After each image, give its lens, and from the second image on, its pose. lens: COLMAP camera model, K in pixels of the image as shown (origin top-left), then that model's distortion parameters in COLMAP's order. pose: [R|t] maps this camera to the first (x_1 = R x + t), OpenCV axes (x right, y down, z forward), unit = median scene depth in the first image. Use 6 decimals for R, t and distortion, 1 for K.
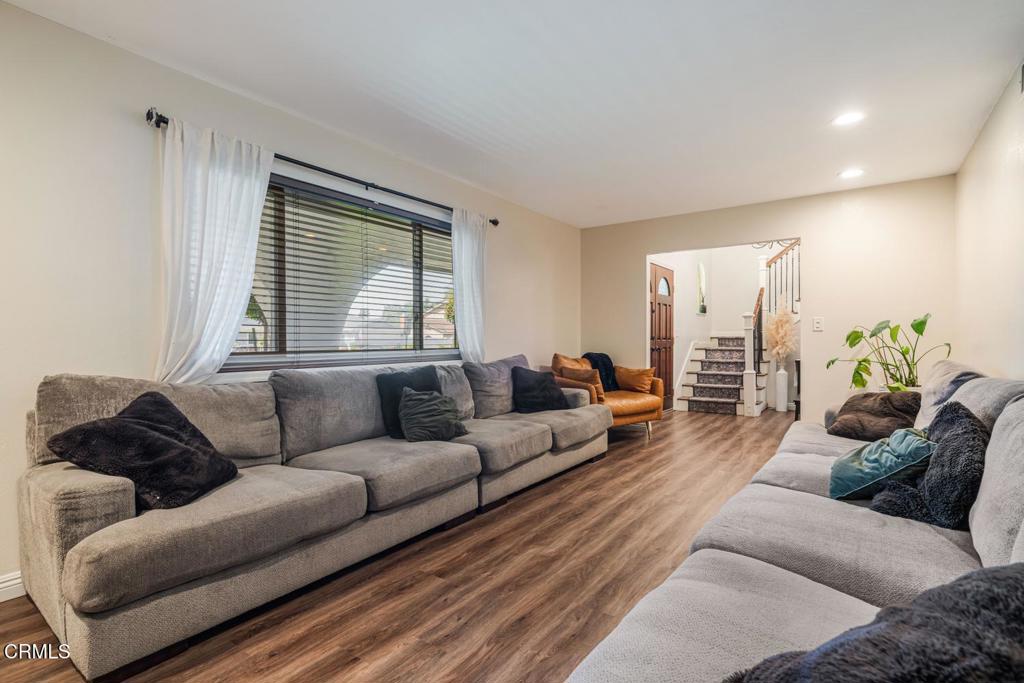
lens RADIAL K [[496.0, 0, 516.2], [0, 496.0, 343.3], [0, 0, 1]] dist [-0.001349, 0.001646]
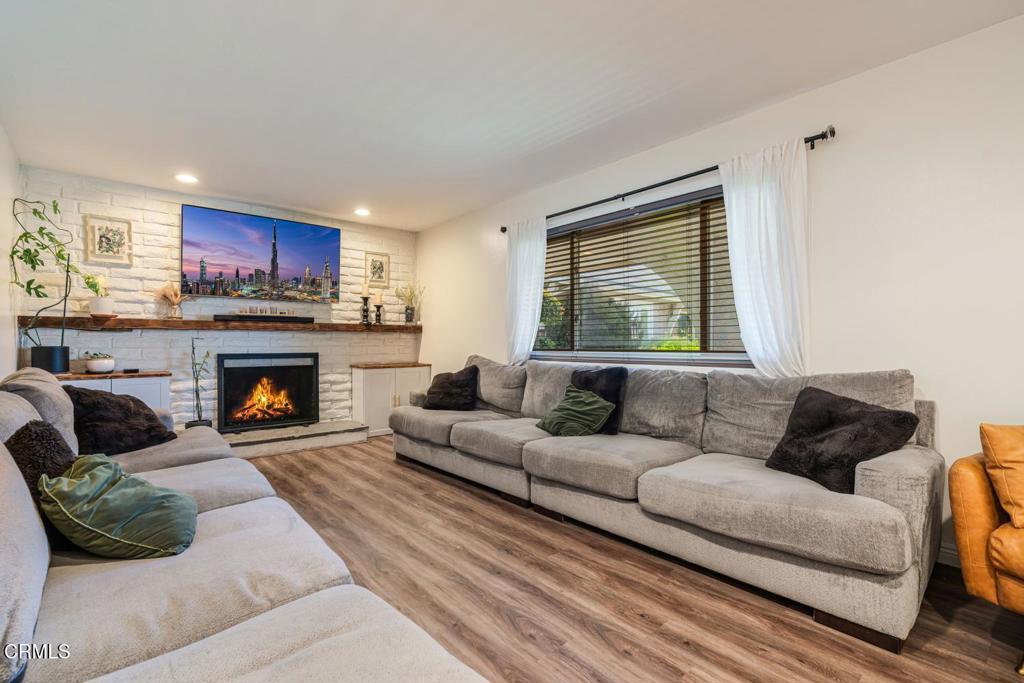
lens RADIAL K [[472.5, 0, 506.9], [0, 472.5, 345.9], [0, 0, 1]] dist [-0.005410, 0.001772]
pose [[-0.258667, 0.013086, -0.965878, 0.892862], [0.000496, 0.999910, 0.013414, -0.010641], [0.965966, 0.002991, -0.258651, 1.209157]]
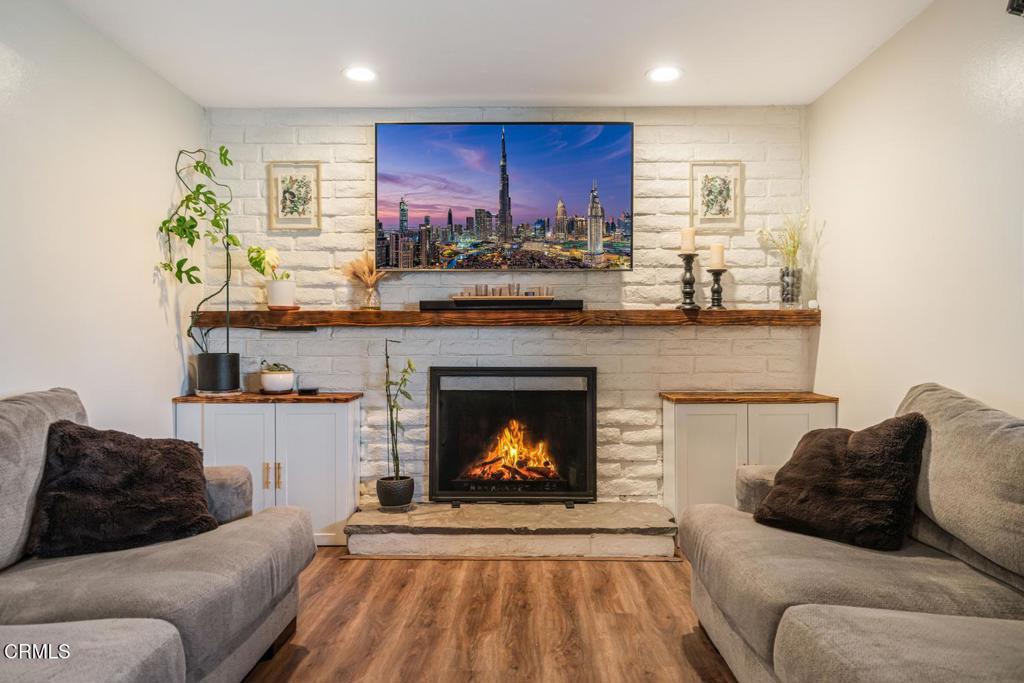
lens RADIAL K [[707.7, 0, 513.2], [0, 707.7, 337.3], [0, 0, 1]] dist [0.013197, 0.006303]
pose [[-0.826690, -0.000212, -0.562657, 0.282394], [0.004911, 0.999959, -0.007592, -0.010331], [0.562636, -0.009040, -0.826655, 1.122882]]
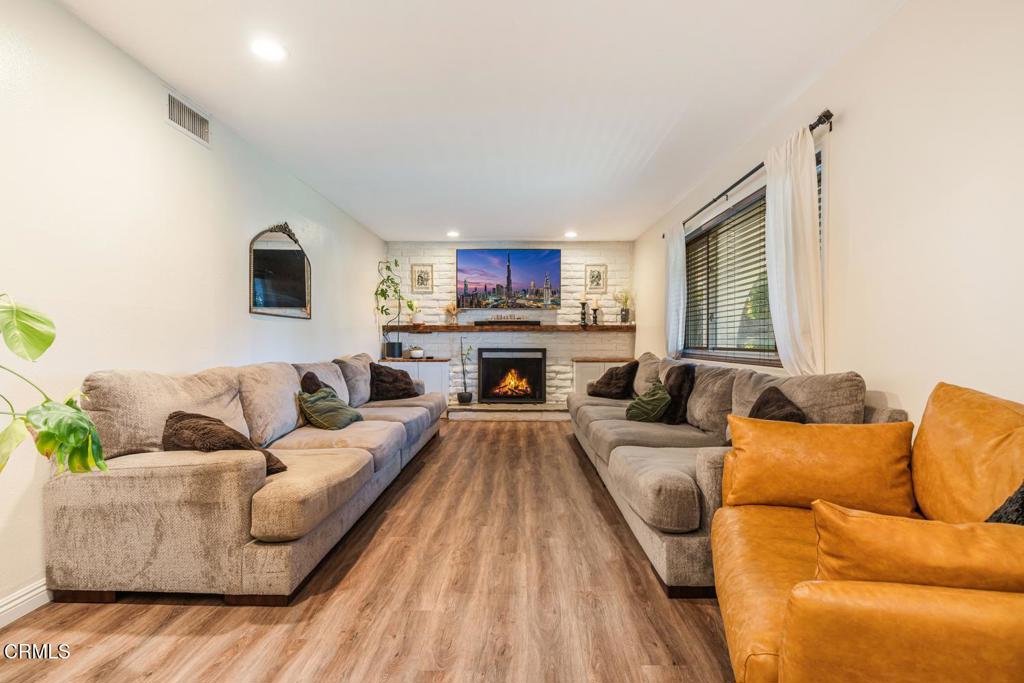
lens RADIAL K [[496.0, 0, 503.7], [0, 496.0, 341.9], [0, 0, 1]] dist [-0.001349, 0.001646]
pose [[-0.839404, 0.007707, -0.543453, 0.828108], [0.003369, 0.999954, 0.008977, -0.014364], [0.543498, 0.005704, -0.839391, 1.949161]]
